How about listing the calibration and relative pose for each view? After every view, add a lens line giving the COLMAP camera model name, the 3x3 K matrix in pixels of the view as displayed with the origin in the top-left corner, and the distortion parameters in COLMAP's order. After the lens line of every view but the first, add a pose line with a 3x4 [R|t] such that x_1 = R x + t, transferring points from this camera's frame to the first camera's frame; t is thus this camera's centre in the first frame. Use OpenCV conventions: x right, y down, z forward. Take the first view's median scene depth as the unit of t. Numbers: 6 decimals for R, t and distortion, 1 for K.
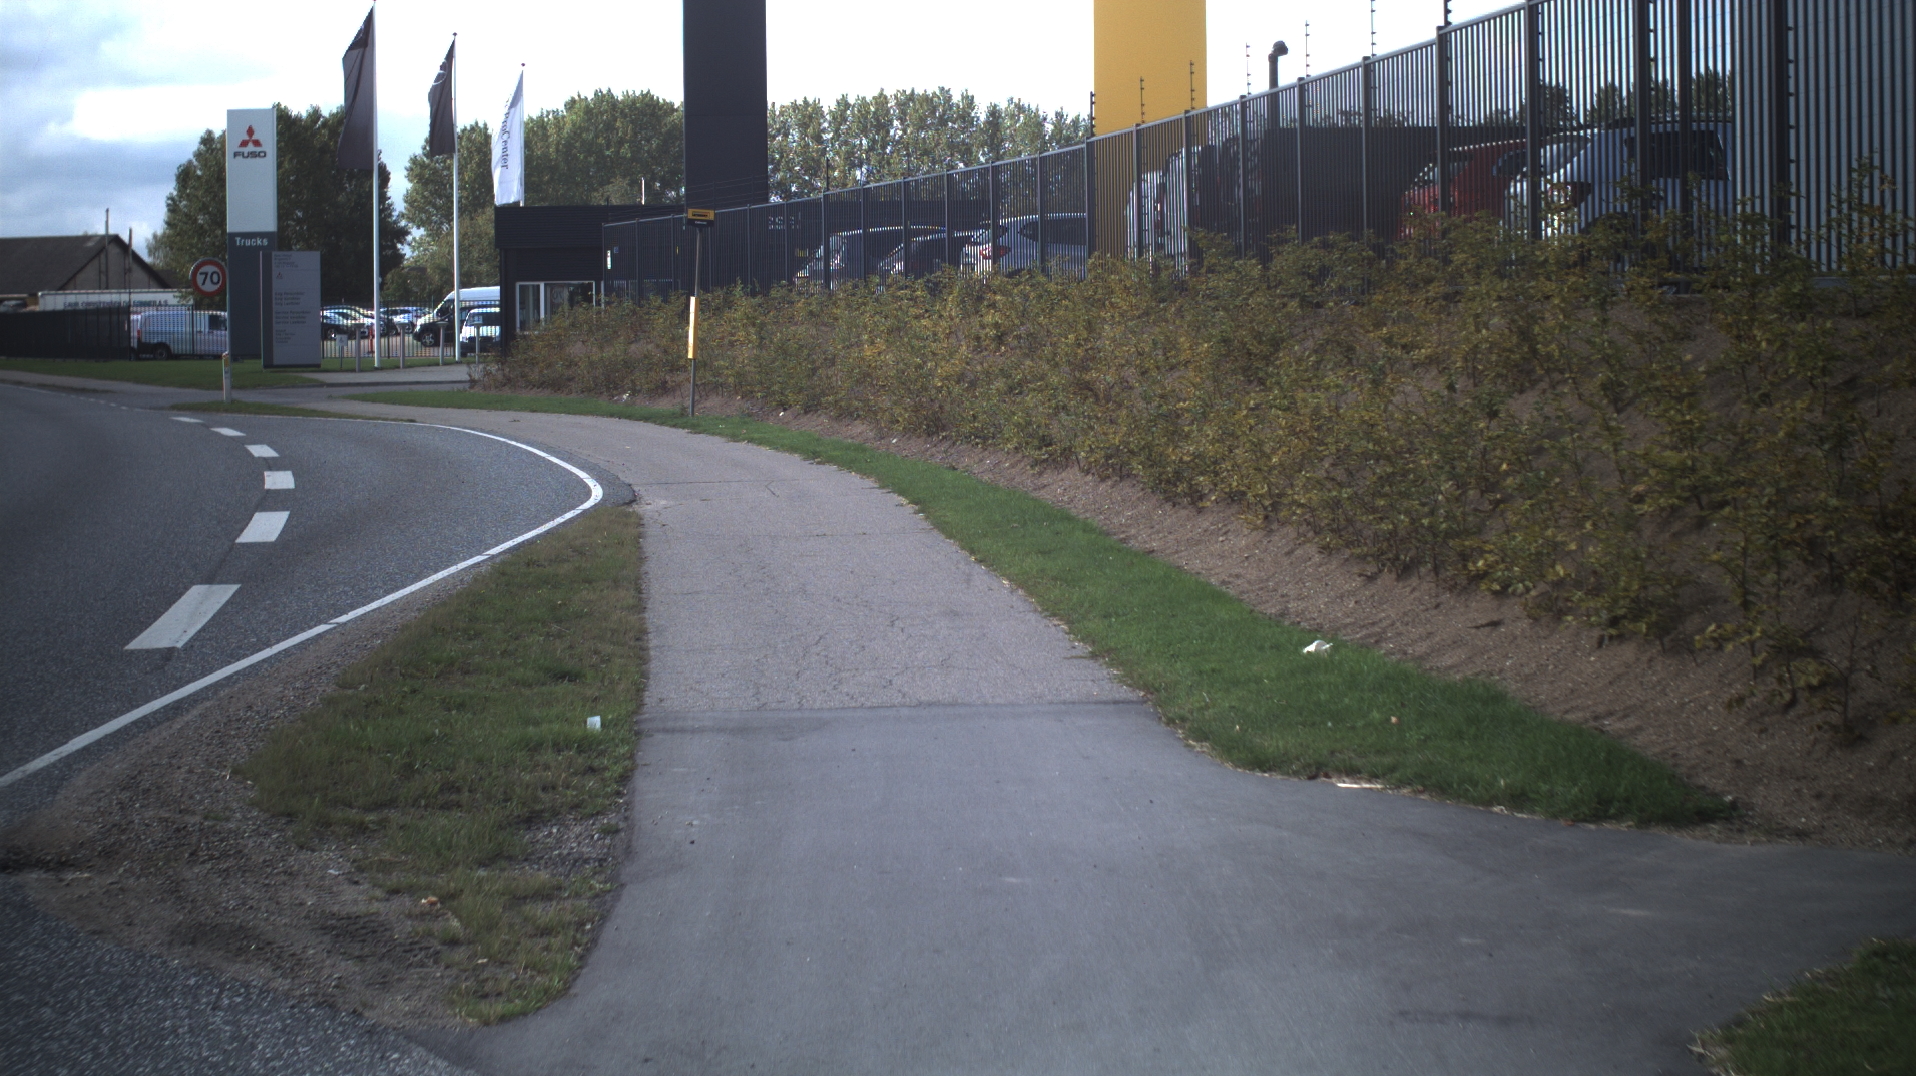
lens RADIAL K [[3469.1, 0, 958.0], [0, 3469.1, 538.0], [0, 0, 1]] dist [-0.229216, -0.065496]
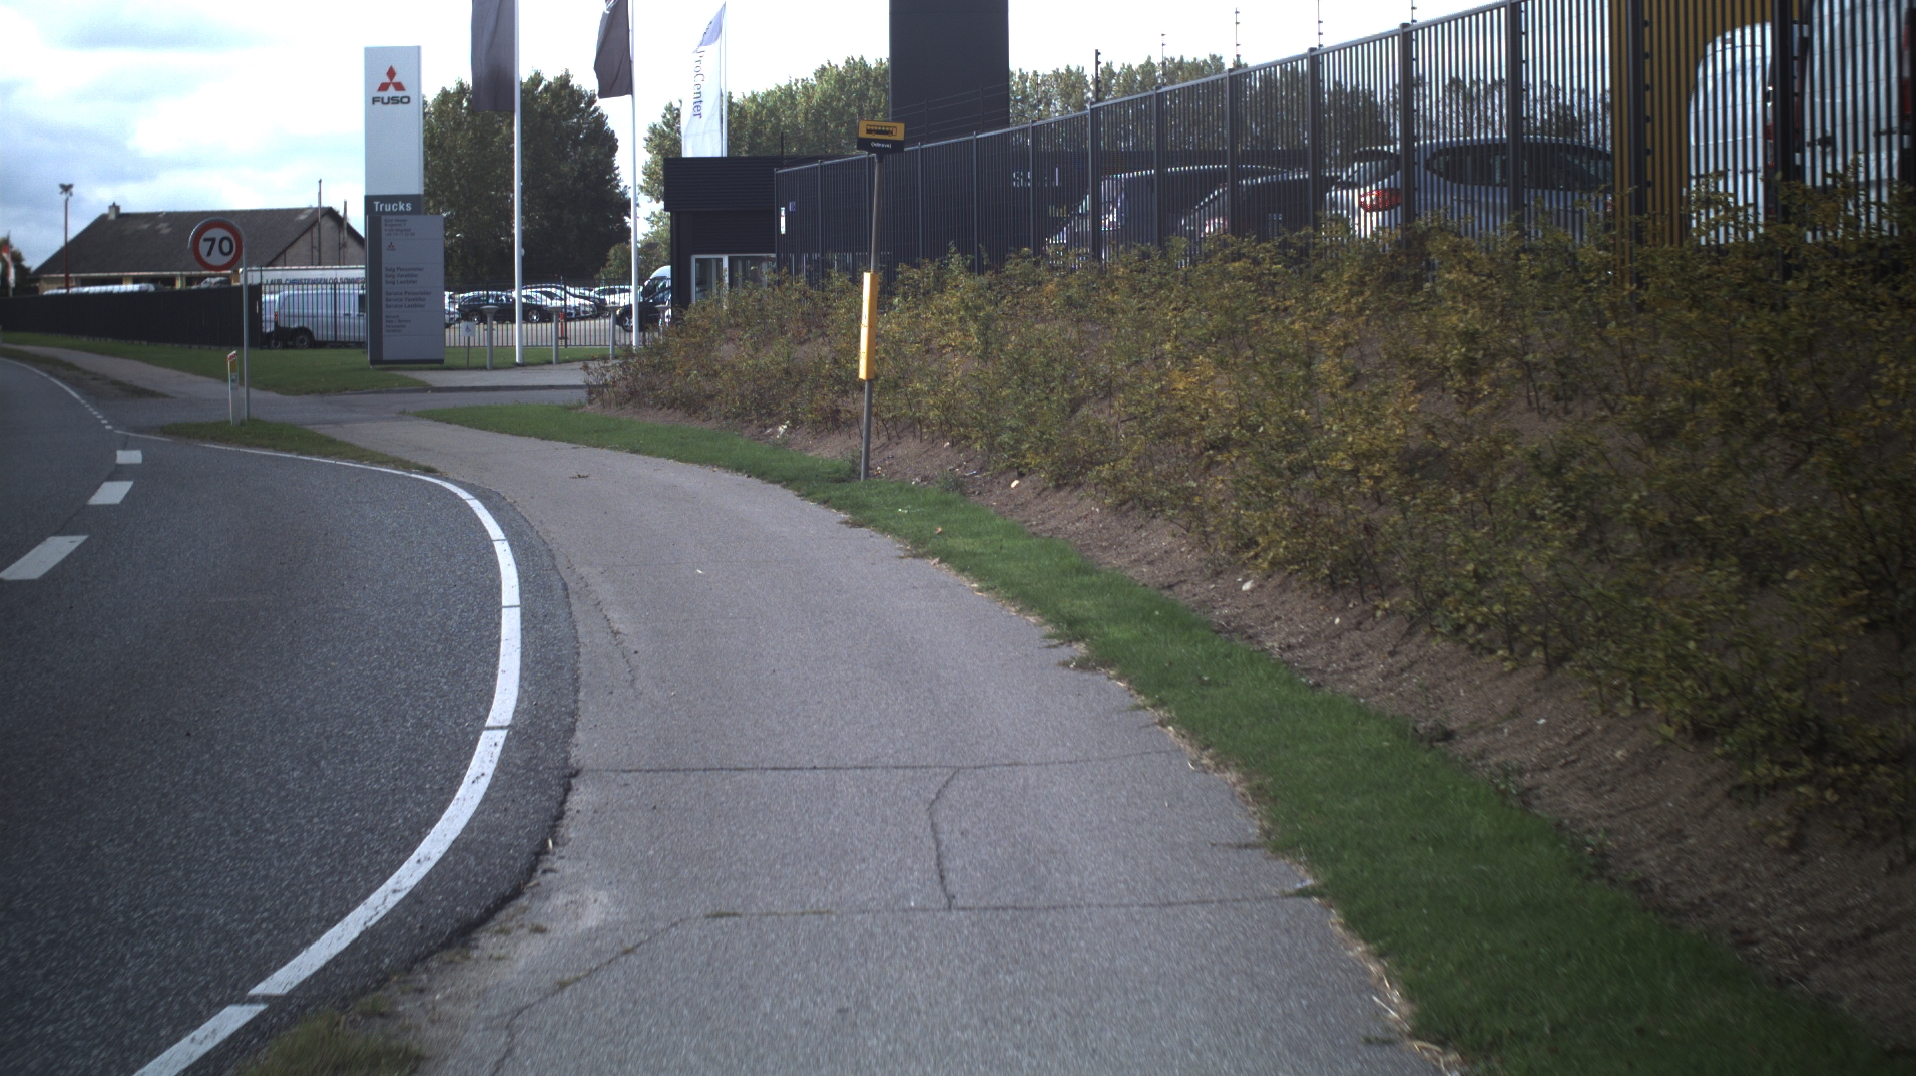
lens RADIAL K [[3469.1, 0, 958.0], [0, 3469.1, 538.0], [0, 0, 1]] dist [-0.229216, -0.065496]
pose [[0.997141, 0.006653, -0.075272, -0.014343], [-0.006202, 0.999961, 0.006215, -0.024166], [0.075311, -0.005731, 0.997144, 0.351880]]
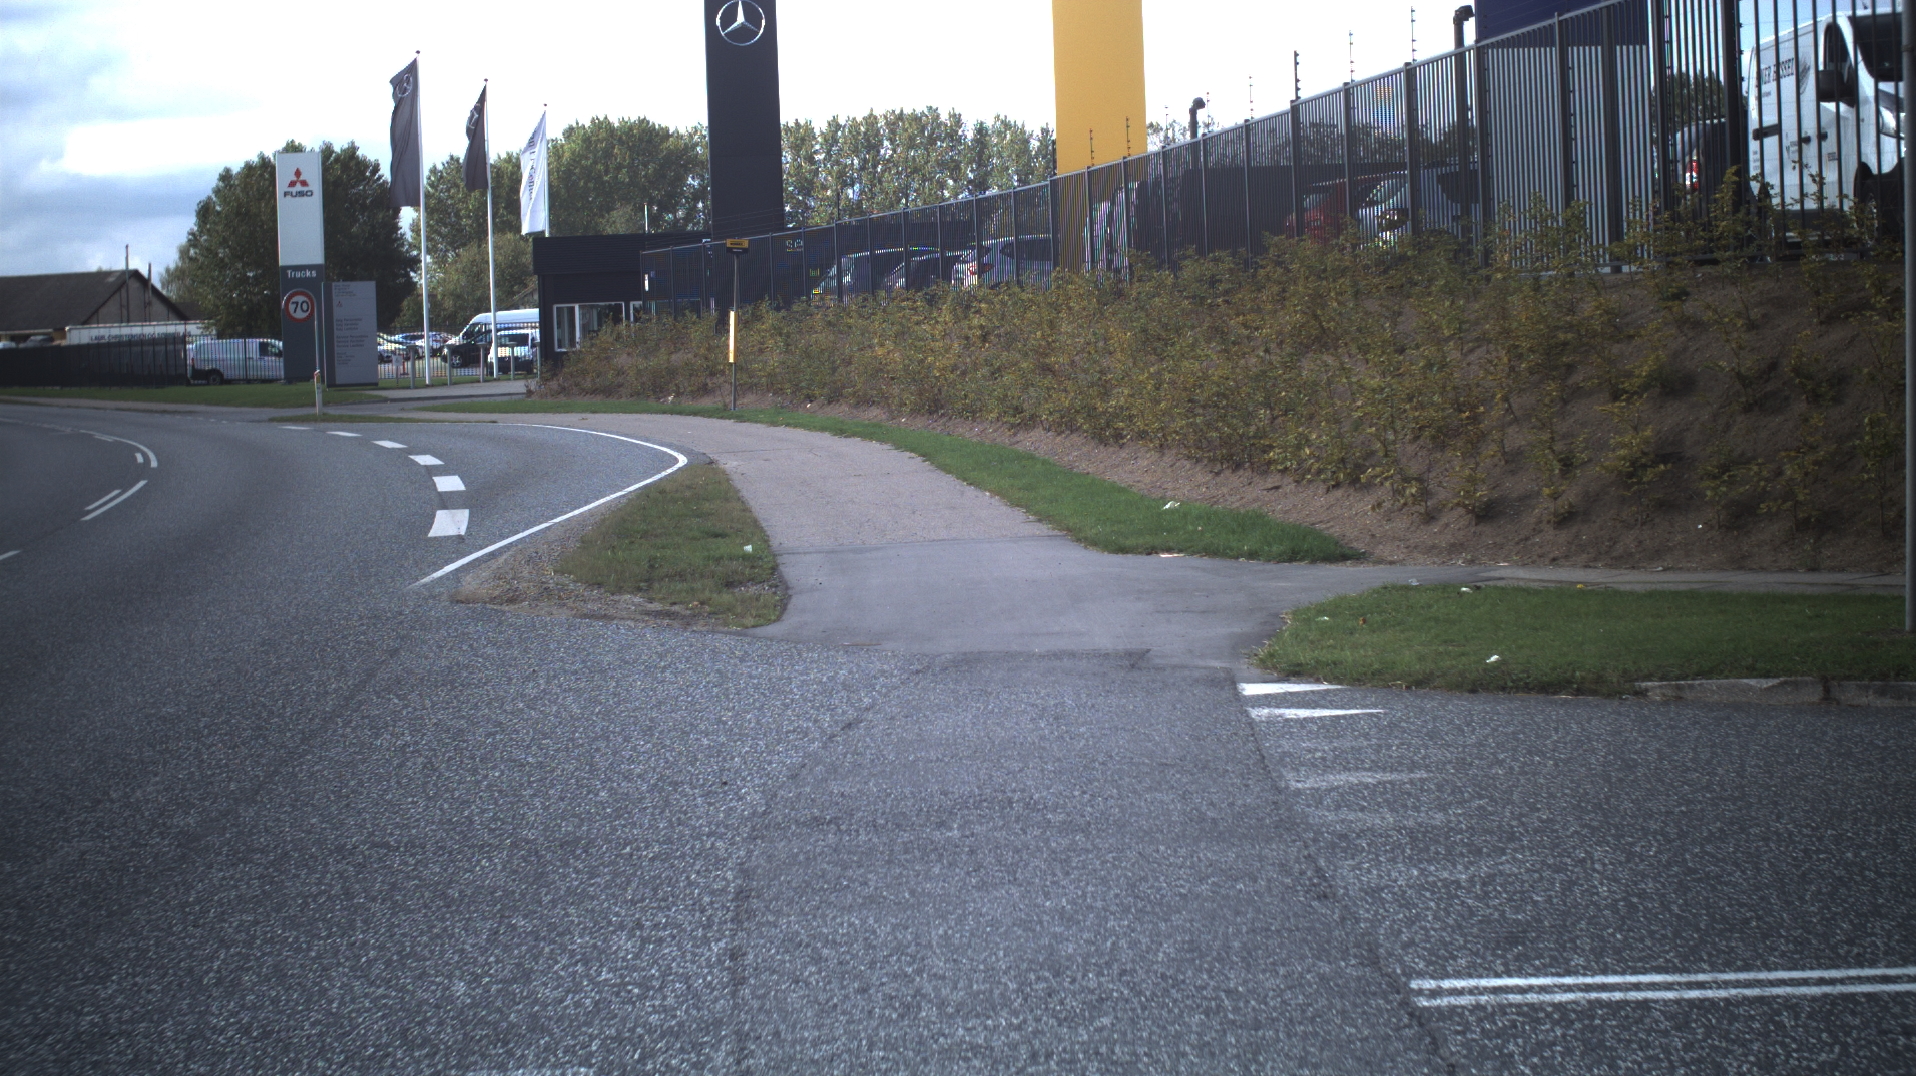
lens RADIAL K [[3469.1, 0, 958.0], [0, 3469.1, 538.0], [0, 0, 1]] dist [-0.229216, -0.065496]
pose [[0.999697, -0.024604, 0.000533, -0.000043], [0.024606, 0.999689, -0.004011, 0.013539], [-0.000435, 0.004023, 0.999992, -0.175381]]
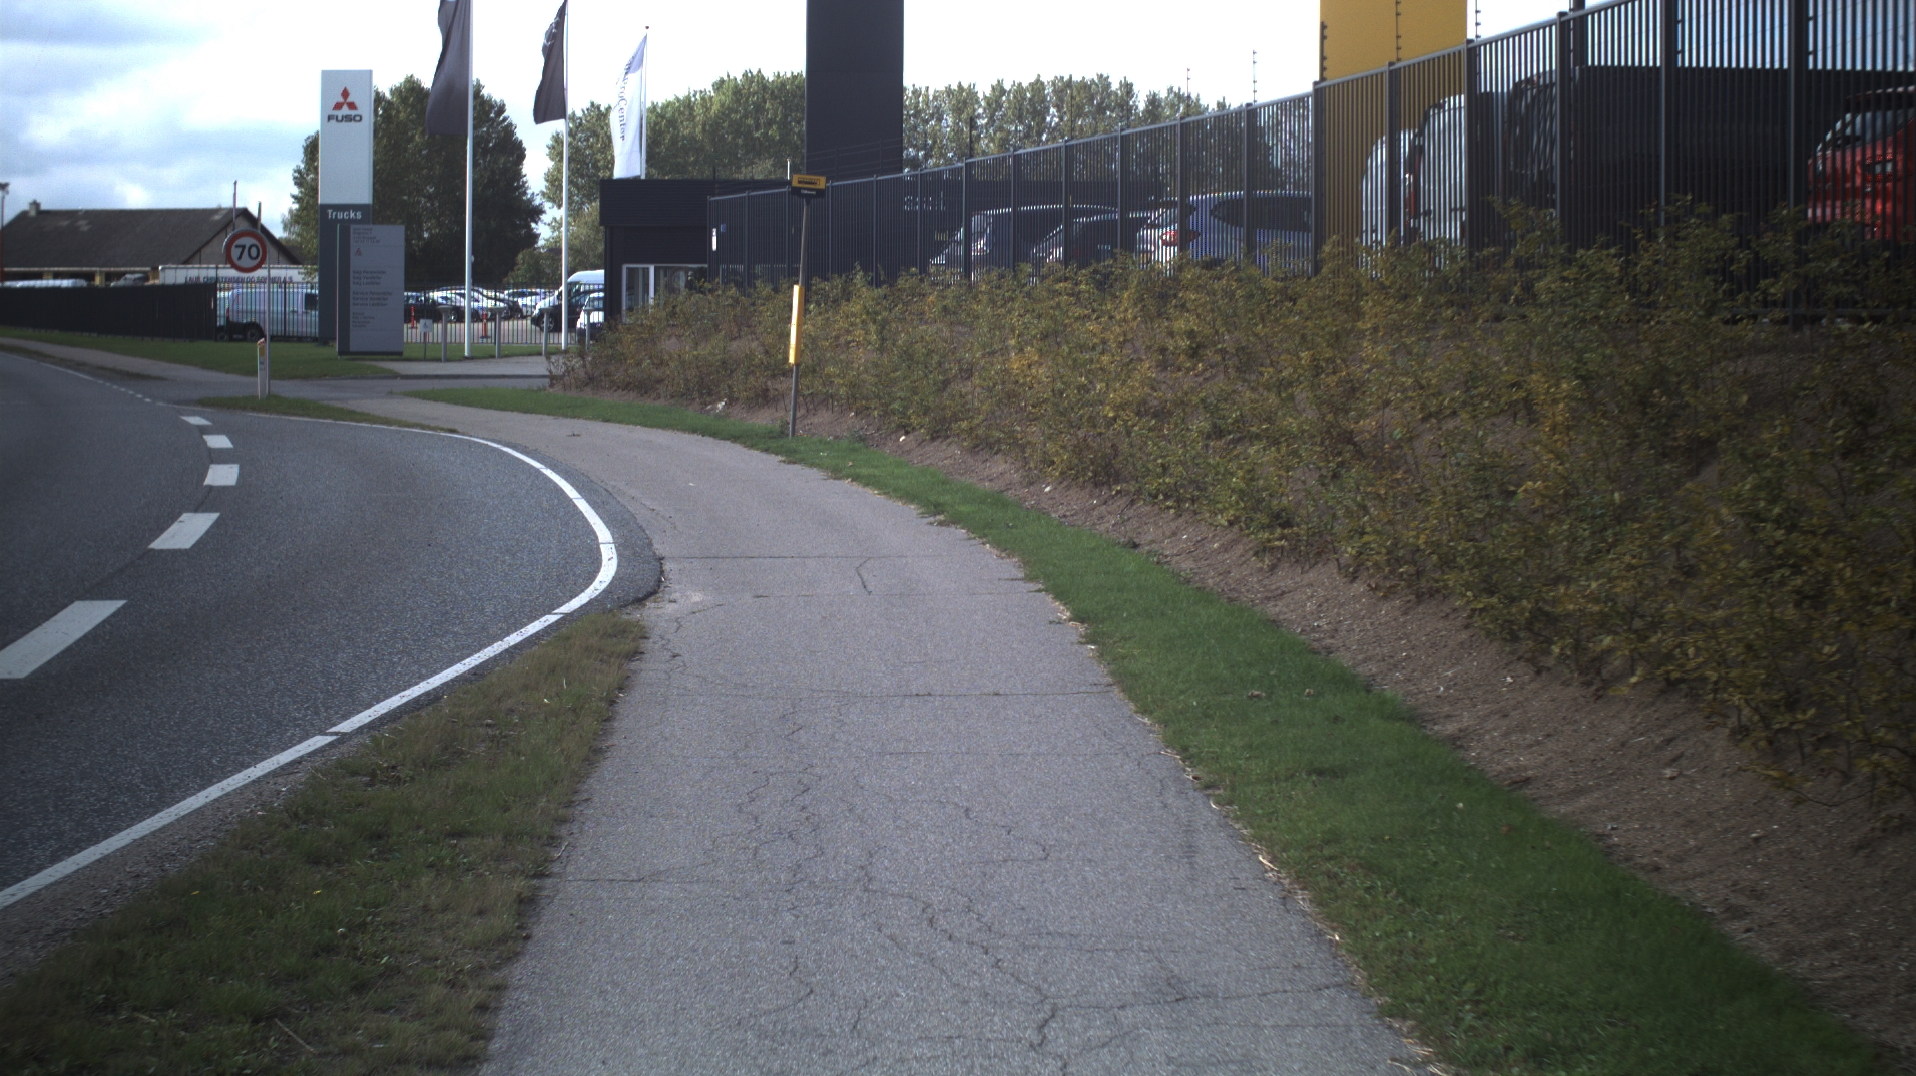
lens RADIAL K [[3469.1, 0, 958.0], [0, 3469.1, 538.0], [0, 0, 1]] dist [-0.229216, -0.065496]
pose [[0.998849, 0.022580, -0.042329, -0.003962], [-0.022474, 0.999743, 0.002983, -0.012730], [0.042386, -0.002028, 0.999099, 0.176068]]
